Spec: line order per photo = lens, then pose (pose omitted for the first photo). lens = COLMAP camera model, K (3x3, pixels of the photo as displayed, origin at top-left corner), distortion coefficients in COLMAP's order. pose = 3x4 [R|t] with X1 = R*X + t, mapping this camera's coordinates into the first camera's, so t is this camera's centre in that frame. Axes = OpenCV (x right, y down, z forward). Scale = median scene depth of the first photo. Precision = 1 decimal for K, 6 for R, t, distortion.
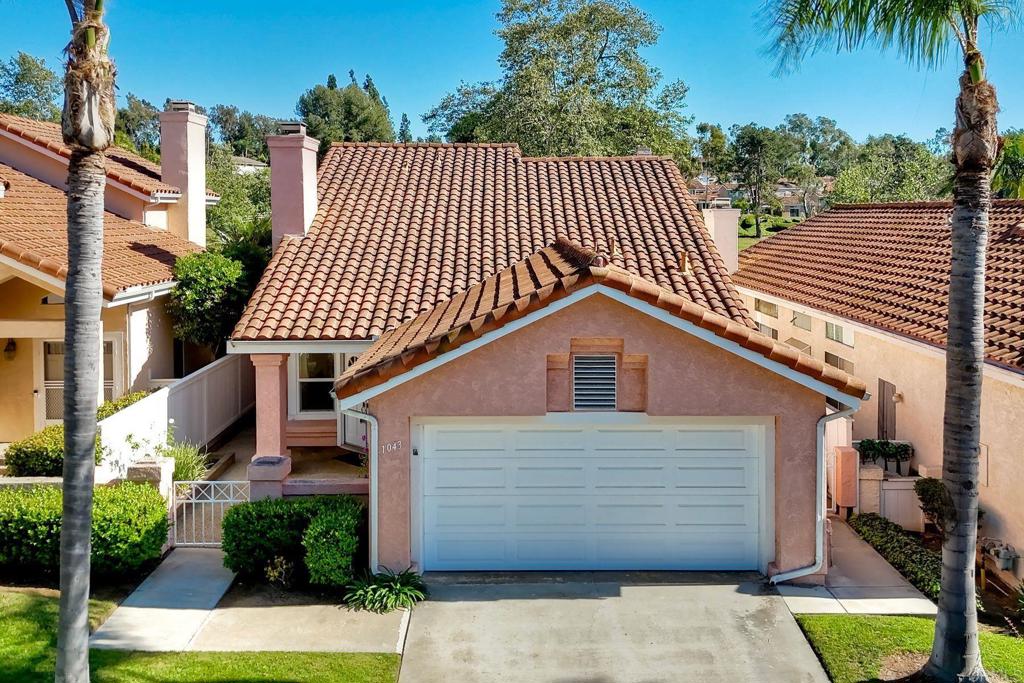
lens RADIAL K [[922.8, 0, 513.2], [0, 922.8, 232.8], [0, 0, 1]] dist [0.045281, -0.010890]
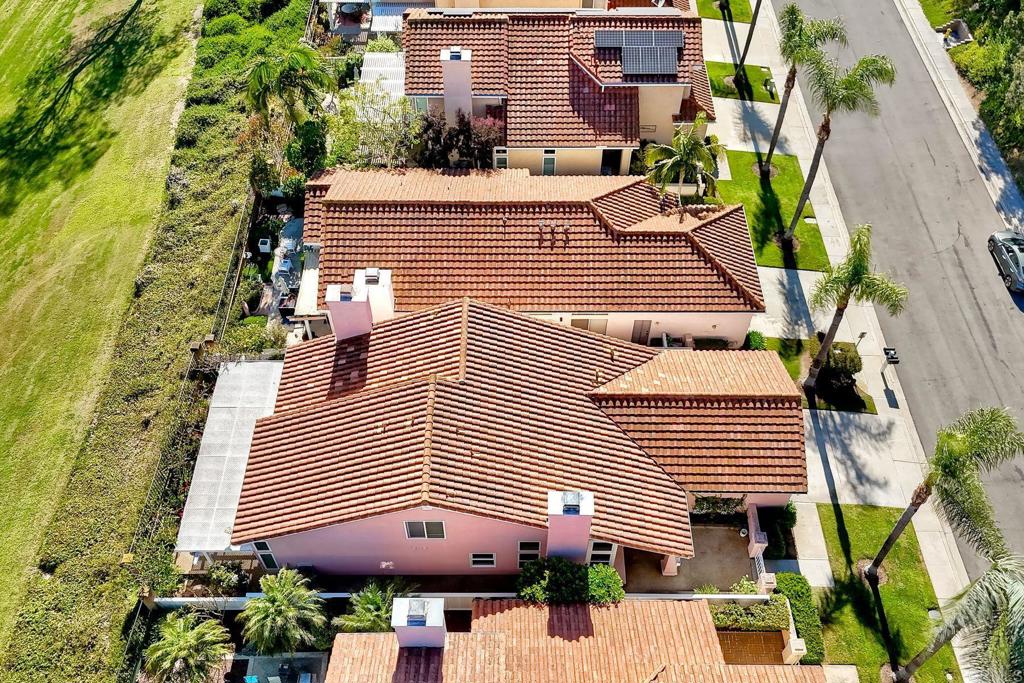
lens RADIAL K [[894.4, 0, 512.0], [0, 894.4, 341.5], [0, 0, 1]] dist [0.072273, -0.083638]
pose [[0.009541, -0.785089, 0.619310, -1.542935], [0.019191, 0.619368, 0.784867, -2.314926], [-0.999770, 0.004397, 0.020976, 1.789487]]
